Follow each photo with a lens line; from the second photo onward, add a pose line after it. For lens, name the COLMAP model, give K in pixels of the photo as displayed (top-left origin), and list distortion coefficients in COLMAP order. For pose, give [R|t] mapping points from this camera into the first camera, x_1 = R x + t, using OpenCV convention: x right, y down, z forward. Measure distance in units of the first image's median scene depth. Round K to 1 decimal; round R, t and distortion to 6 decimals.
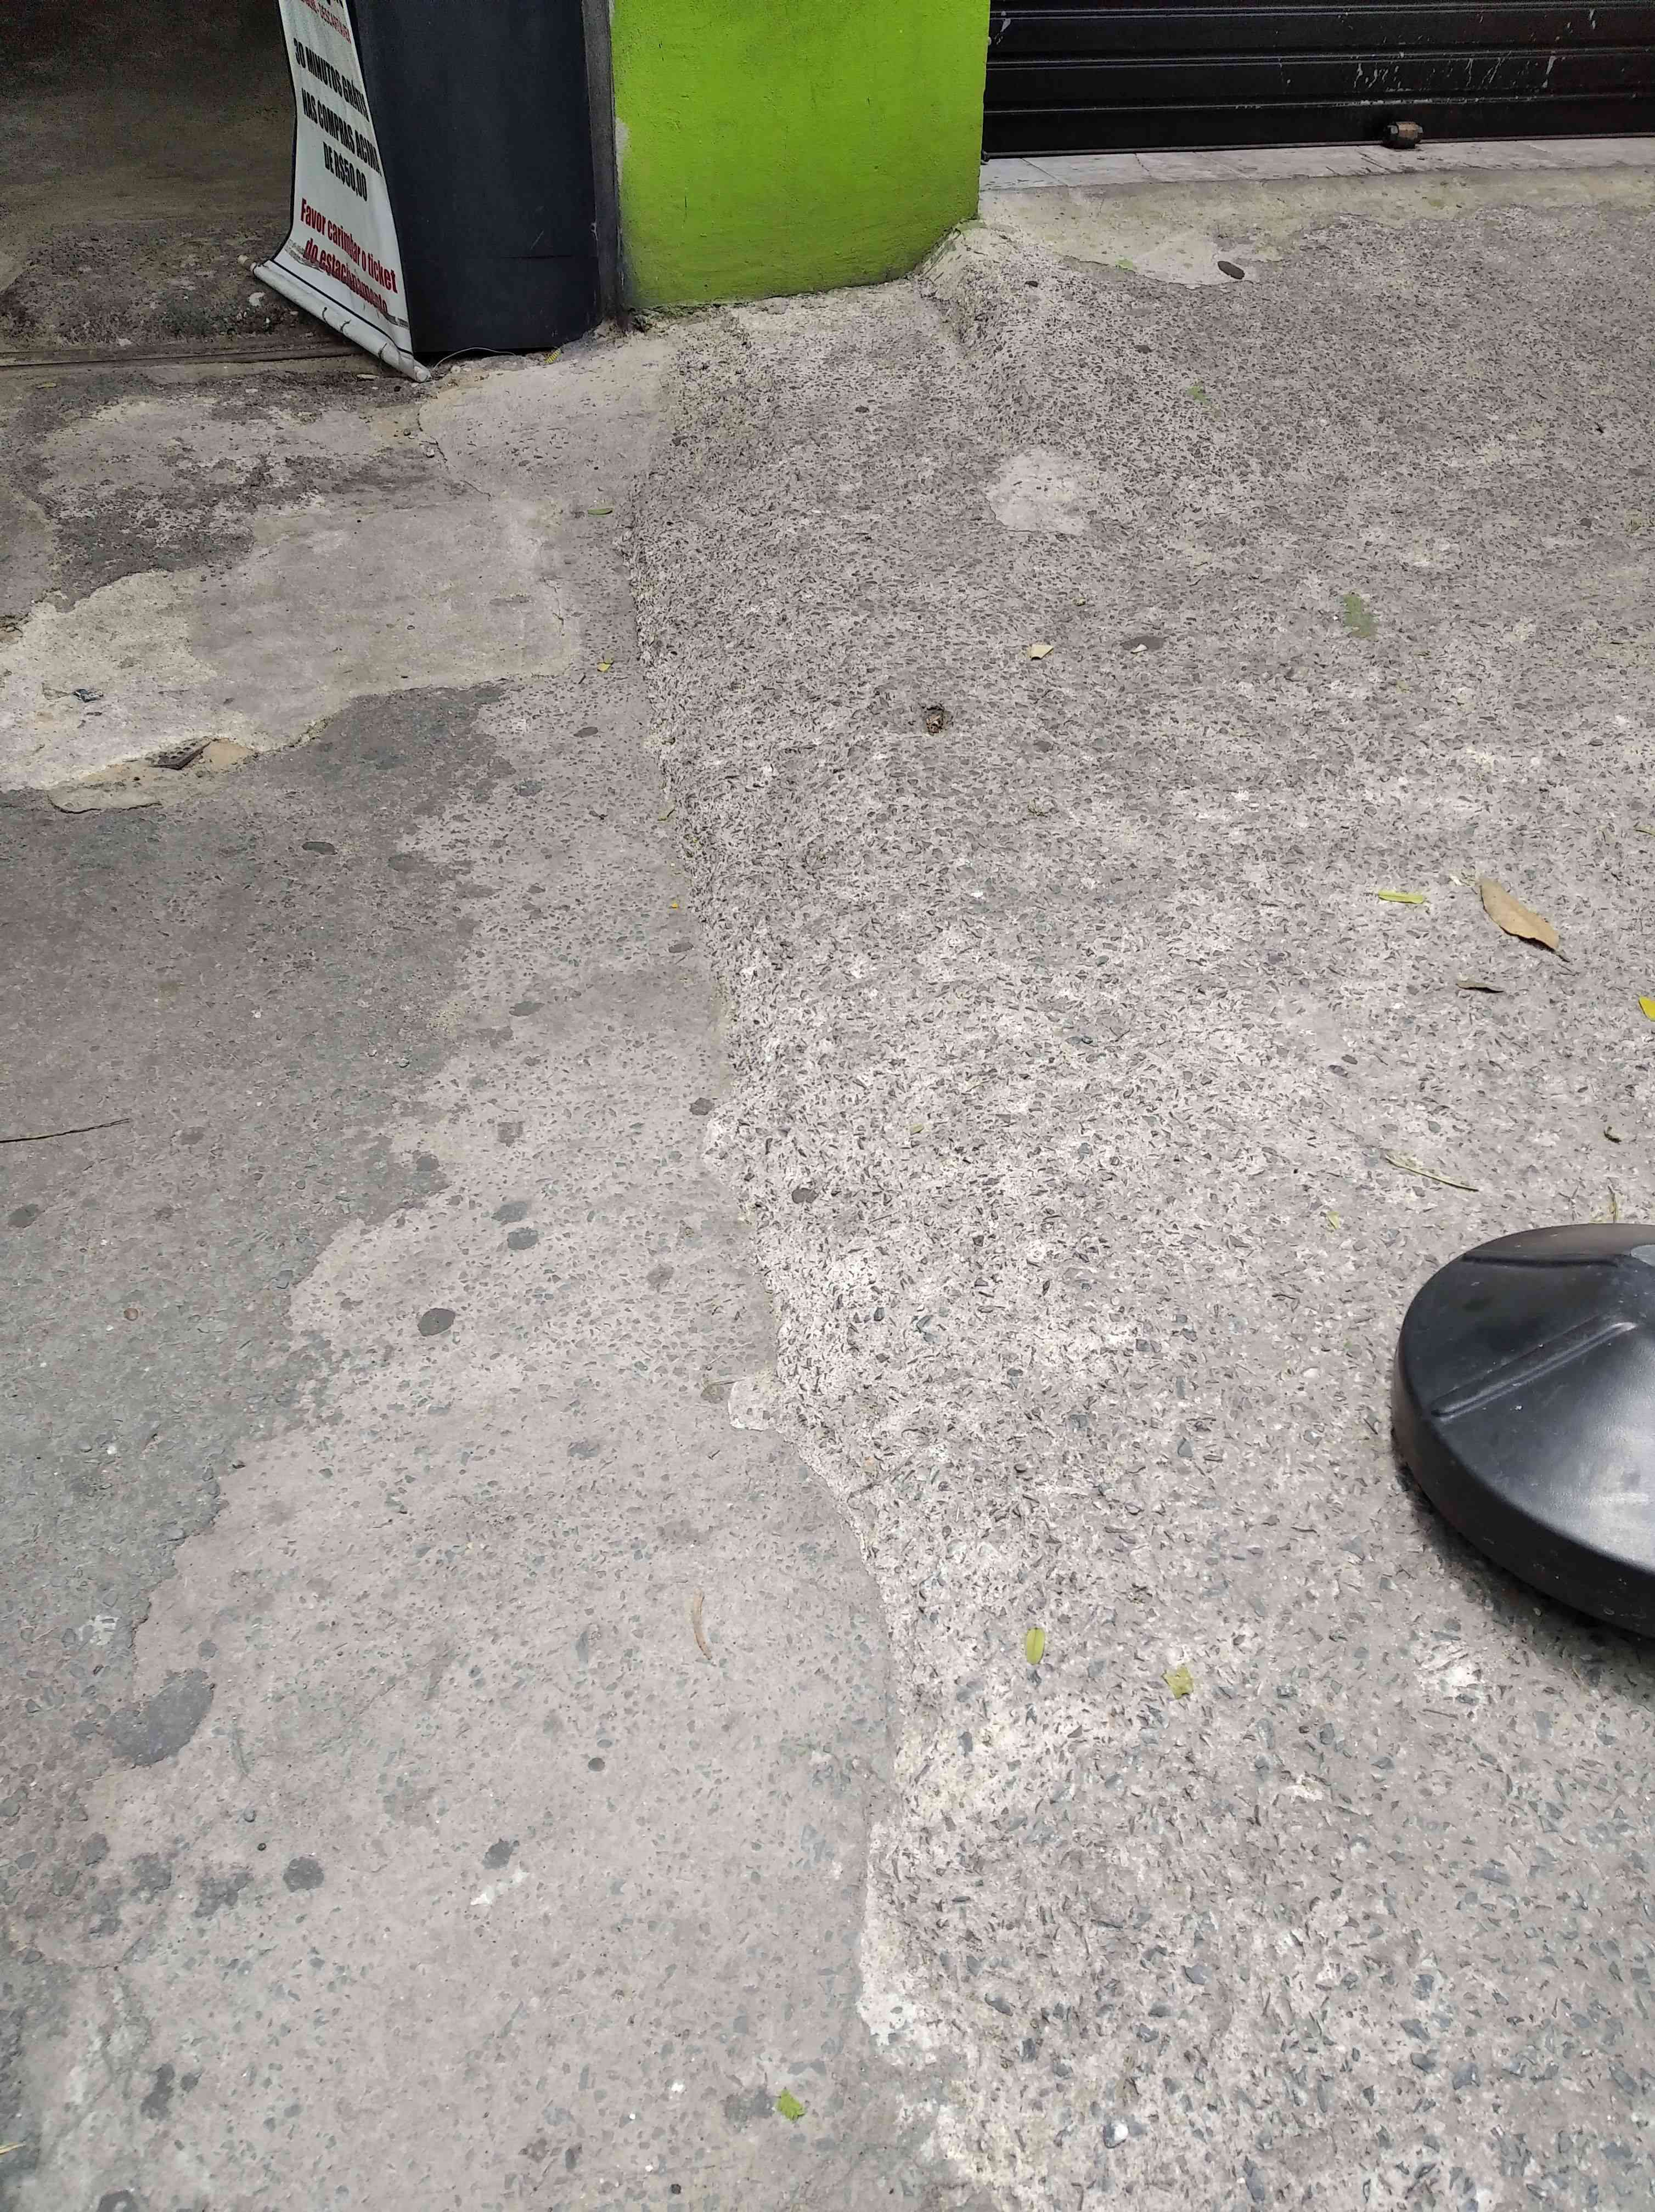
lens RADIAL K [[1789.6, 0, 861.3], [0, 1789.6, 1127.4], [0, 0, 1]] dist [0.045656, -0.096832]
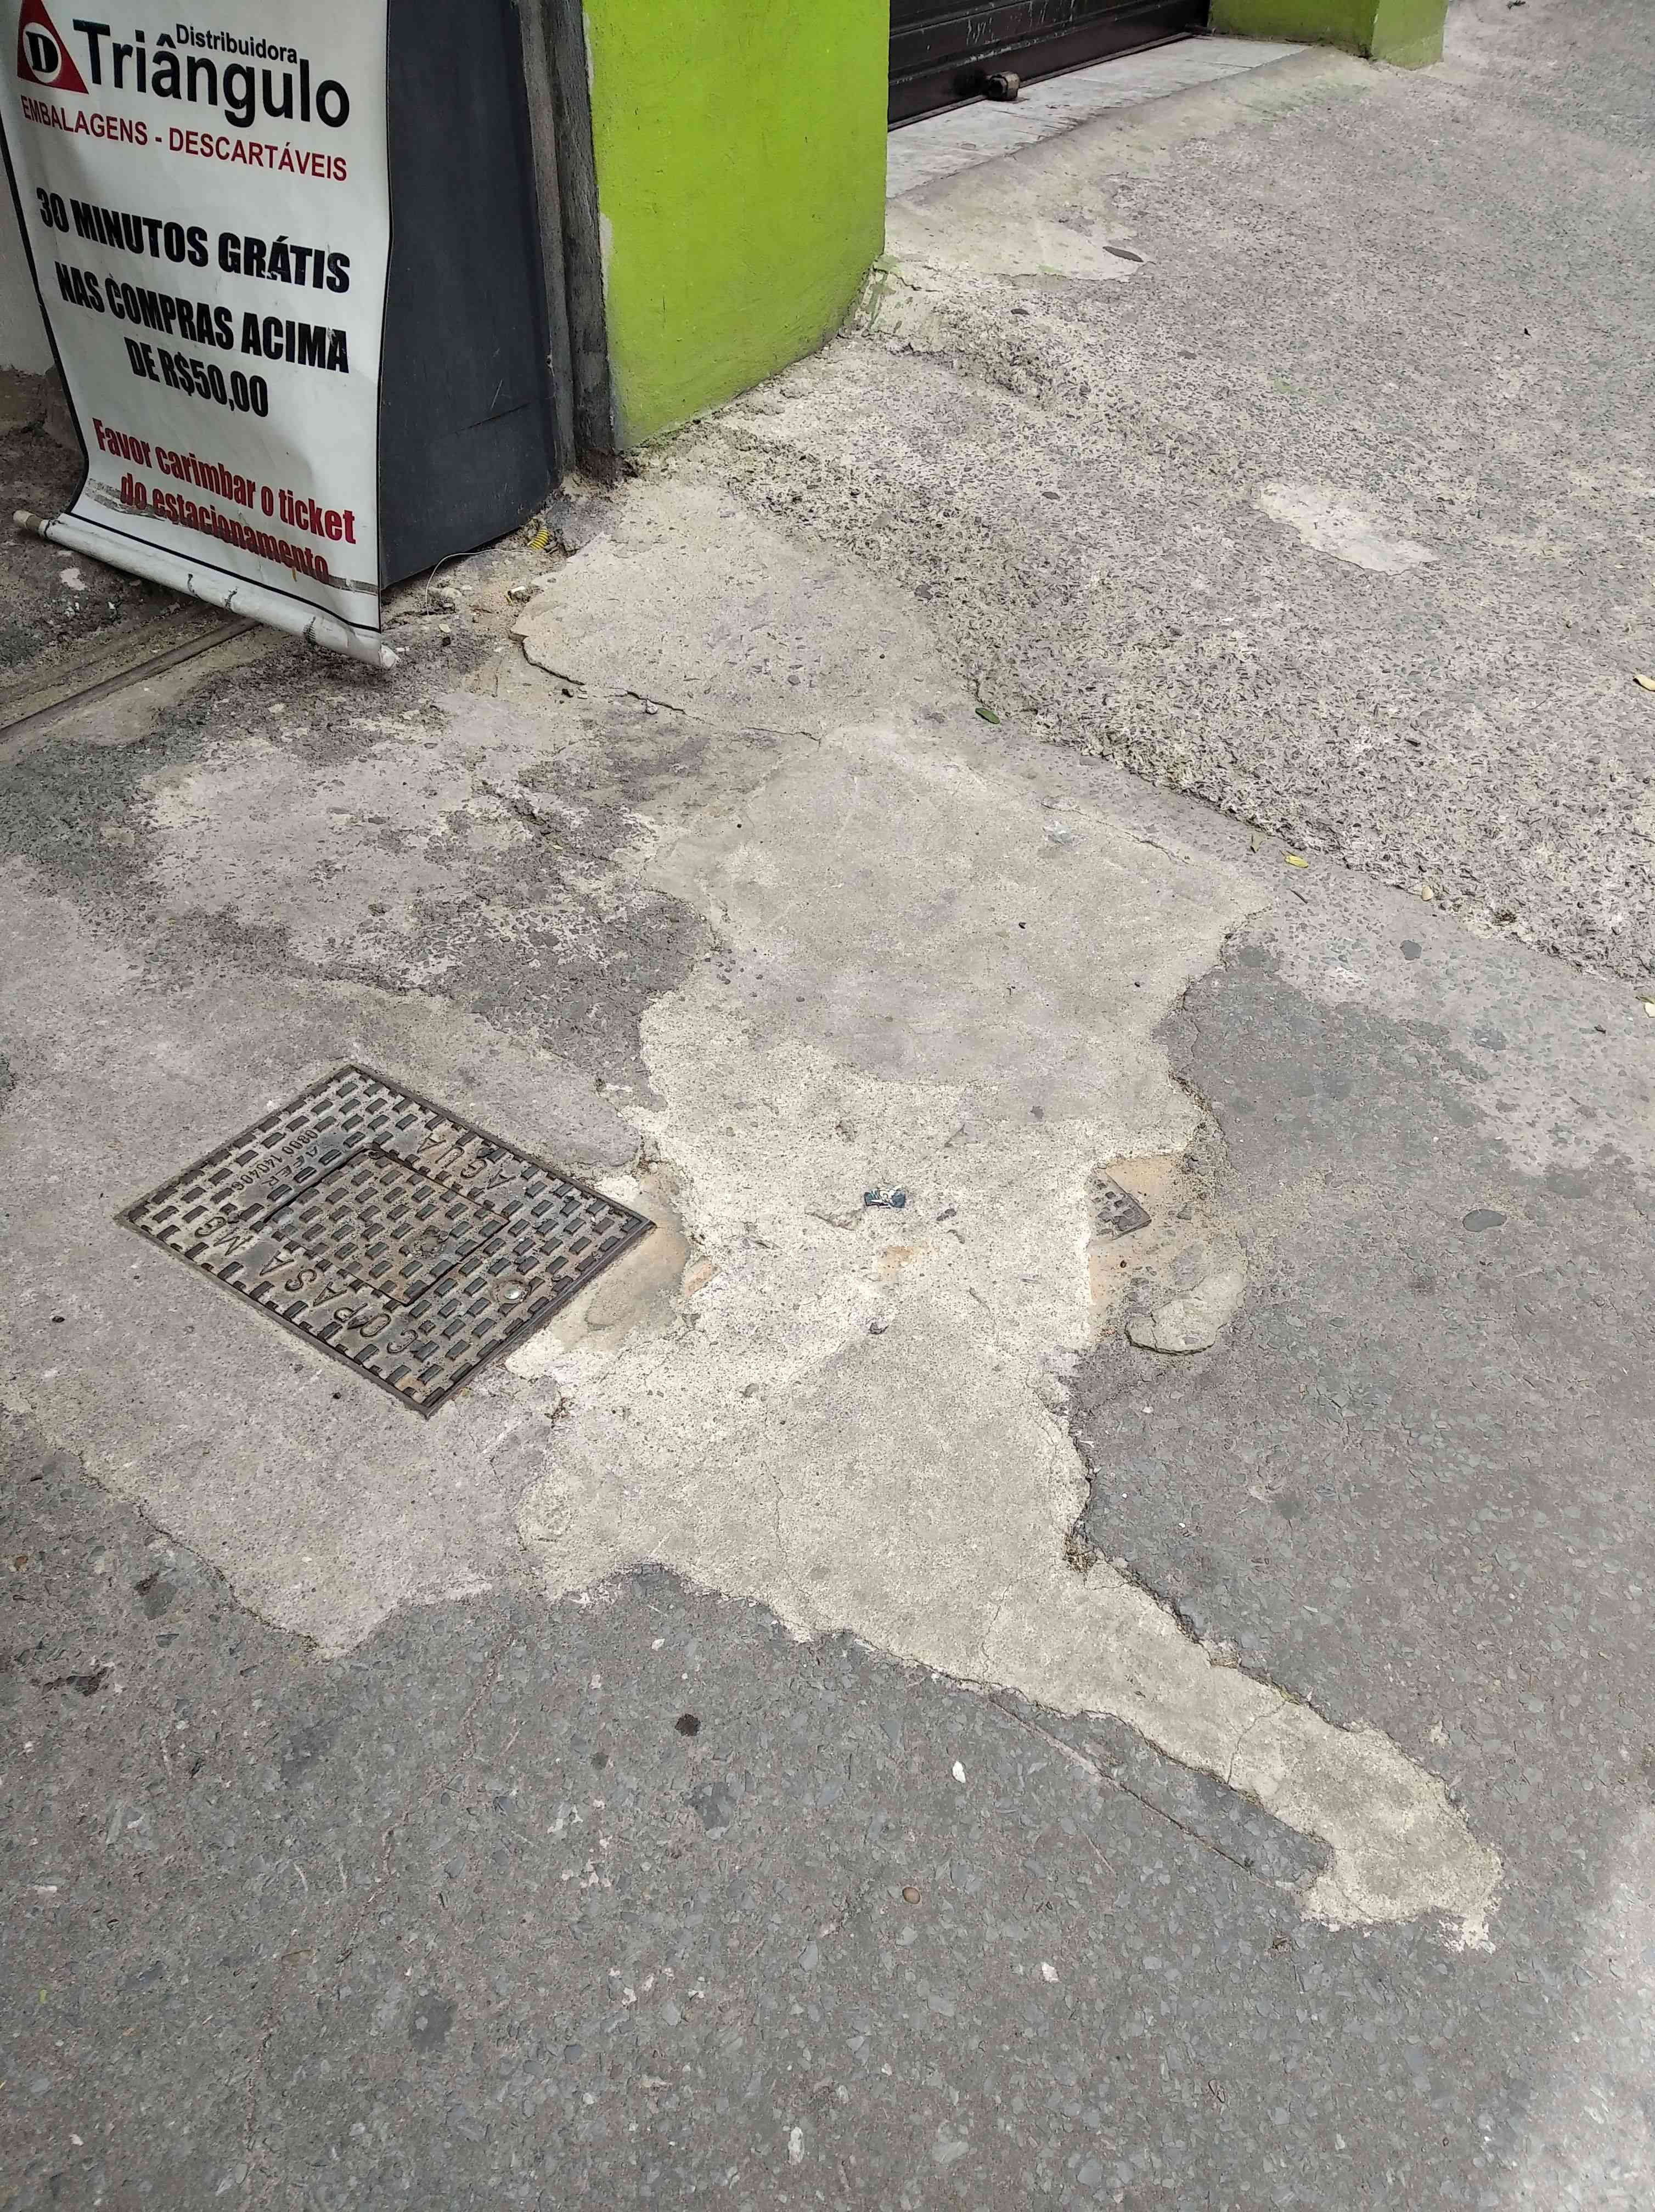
lens RADIAL K [[1743.7, 0, 827.5], [0, 1743.7, 1106.0], [0, 0, 1]] dist [0.086420, -0.186943]
pose [[0.734278, -0.440996, 0.516098, -0.642937], [0.420155, 0.892373, 0.164741, -0.324410], [-0.533202, 0.095876, 0.840537, 0.382449]]
